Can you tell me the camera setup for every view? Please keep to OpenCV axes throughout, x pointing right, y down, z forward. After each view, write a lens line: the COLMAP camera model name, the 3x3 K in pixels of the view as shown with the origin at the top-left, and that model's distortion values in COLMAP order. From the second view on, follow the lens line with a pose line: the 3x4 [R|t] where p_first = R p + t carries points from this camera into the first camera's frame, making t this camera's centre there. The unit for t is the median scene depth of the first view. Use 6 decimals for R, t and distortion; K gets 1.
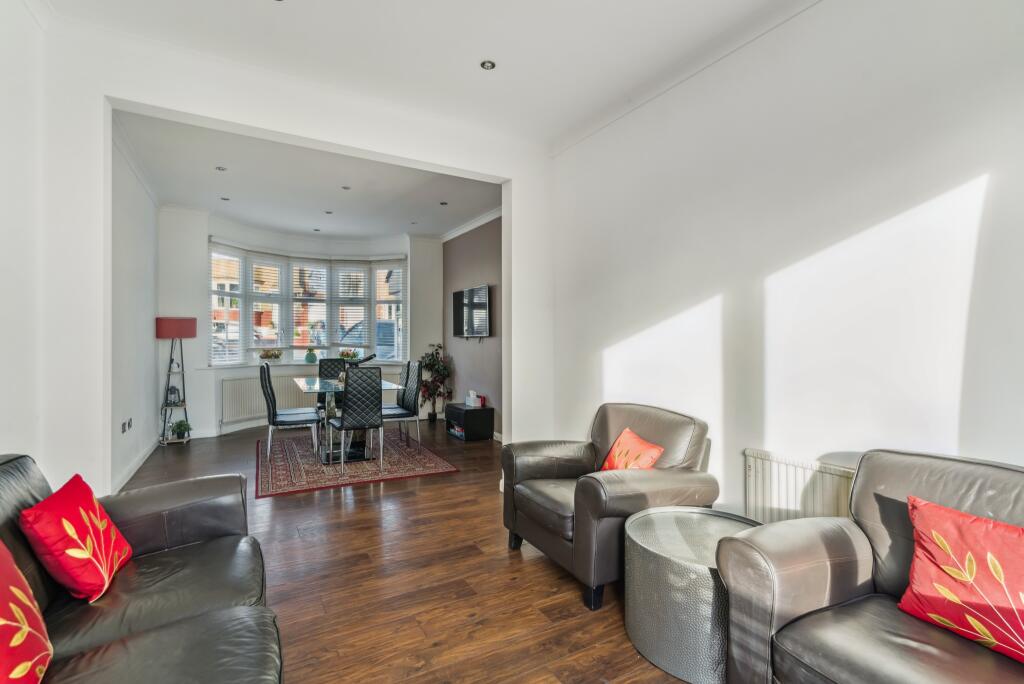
lens RADIAL K [[476.7, 0, 511.4], [0, 476.7, 342.5], [0, 0, 1]] dist [0.000589, 0.000372]
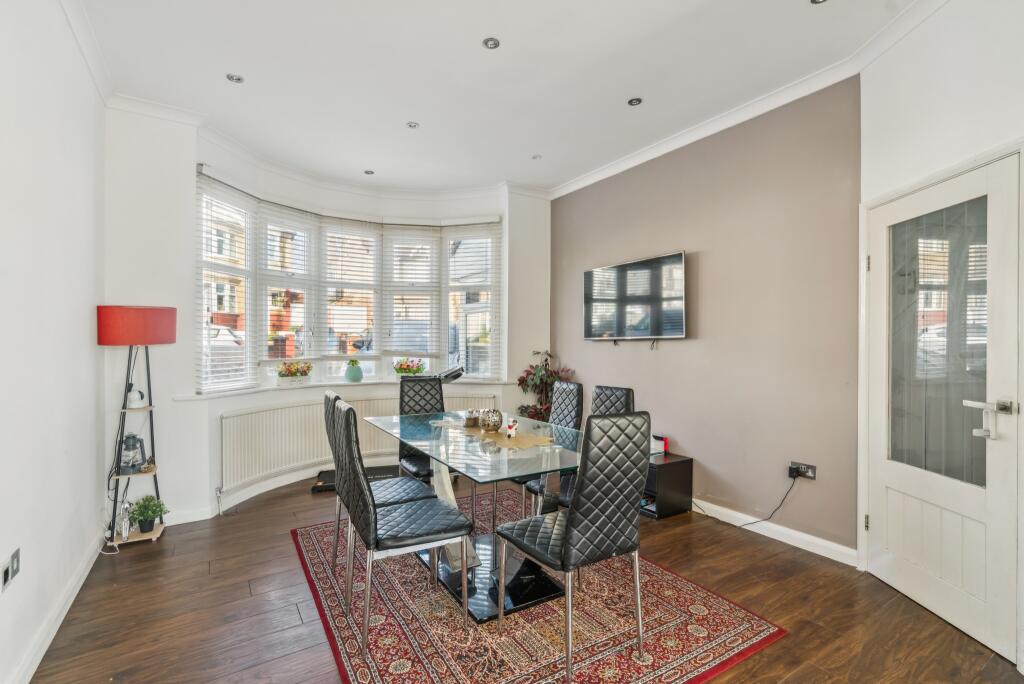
lens RADIAL K [[476.7, 0, 511.9], [0, 476.7, 343.4], [0, 0, 1]] dist [0.000589, 0.000372]
pose [[0.998330, -0.004985, 0.057546, -0.301288], [0.005371, 0.999964, -0.006553, -0.004318], [-0.057511, 0.006851, 0.998321, 0.423140]]
